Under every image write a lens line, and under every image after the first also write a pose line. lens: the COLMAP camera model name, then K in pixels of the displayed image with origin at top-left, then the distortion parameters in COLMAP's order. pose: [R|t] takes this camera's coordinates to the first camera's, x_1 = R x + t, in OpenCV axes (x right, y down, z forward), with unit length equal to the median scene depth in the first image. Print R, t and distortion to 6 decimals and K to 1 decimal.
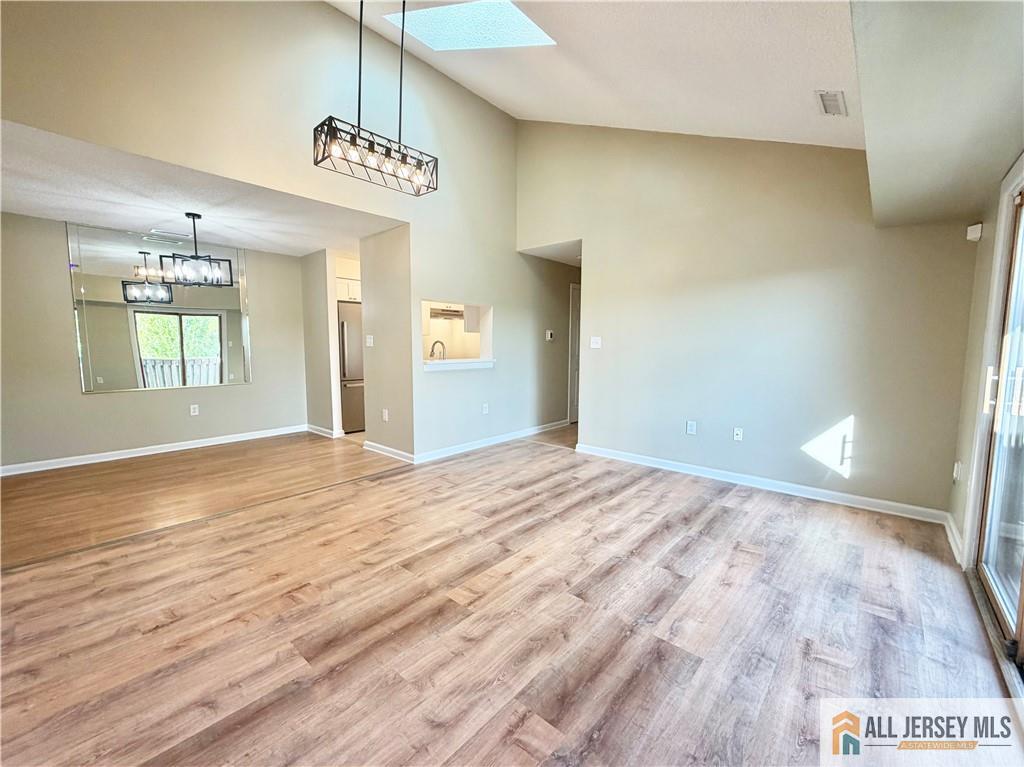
lens RADIAL K [[423.0, 0, 512.0], [0, 423.0, 383.5], [0, 0, 1]] dist [-0.000029, -0.000096]
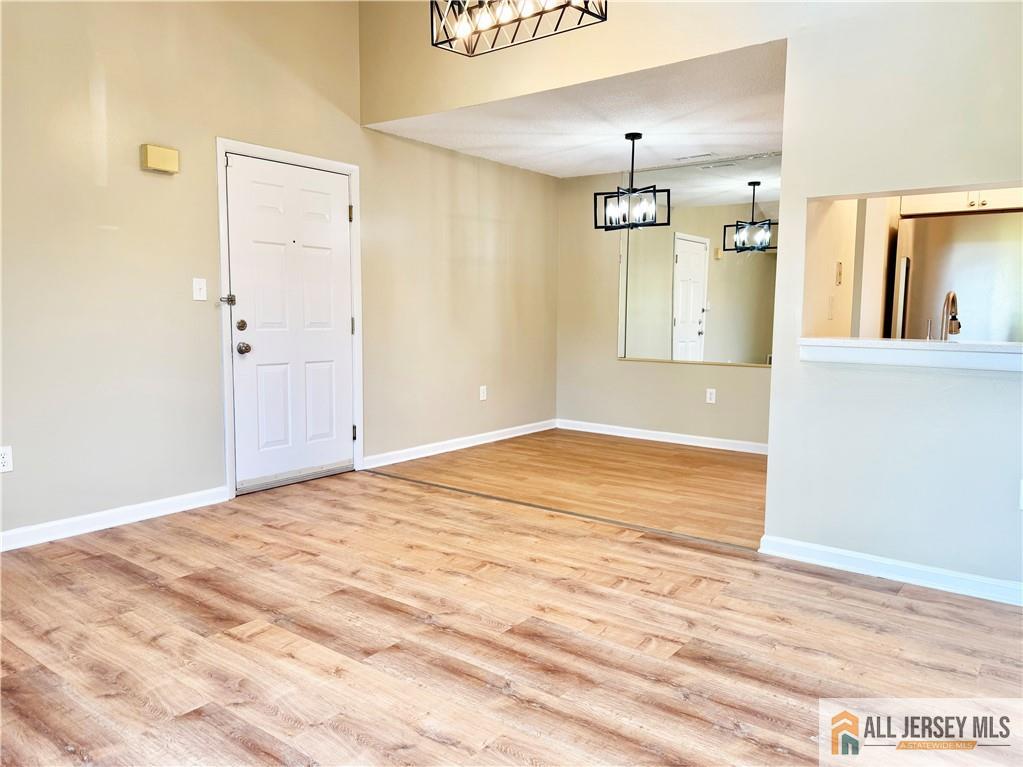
lens RADIAL K [[751.6, 0, 512.1], [0, 751.6, 387.5], [0, 0, 1]] dist [0.085102, -0.130303]
pose [[0.062304, 0.102360, -0.992794, 0.908622], [-0.103696, 0.990007, 0.095565, -0.070780], [0.992656, 0.096995, 0.072296, 1.003534]]
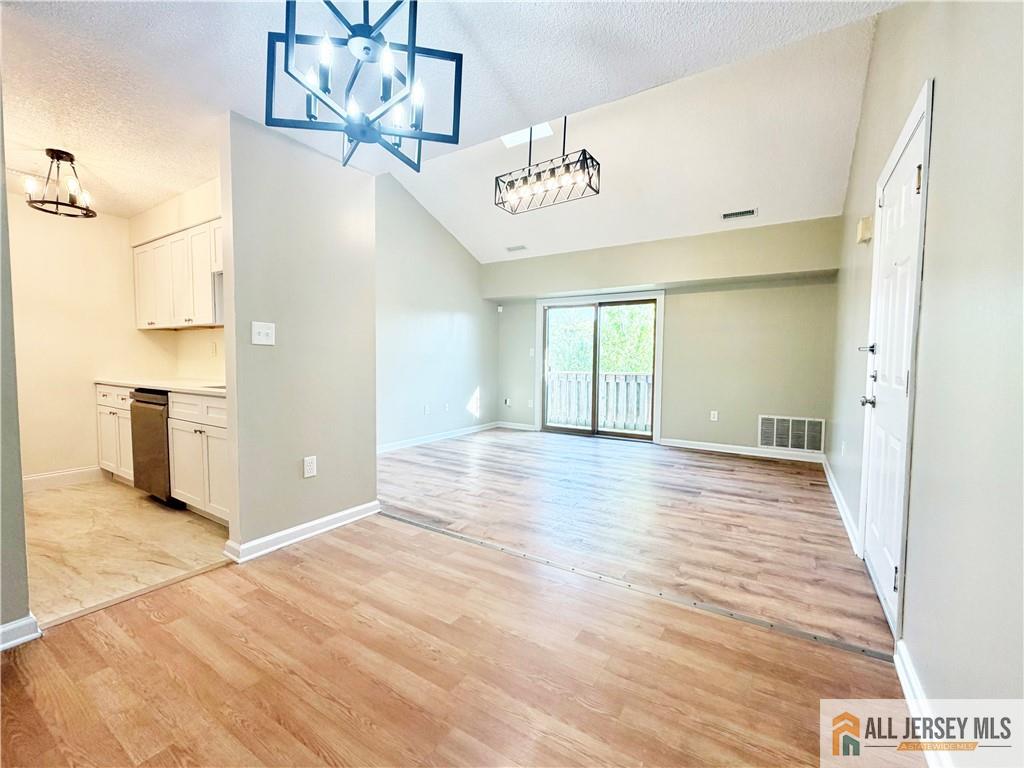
lens RADIAL K [[428.1, 0, 509.2], [0, 428.1, 381.7], [0, 0, 1]] dist [-0.000351, -0.000259]
pose [[-0.144217, -0.055335, 0.987998, -1.510304], [0.084421, 0.994107, 0.068000, -0.092848], [-0.985938, 0.093215, -0.138695, 1.347989]]
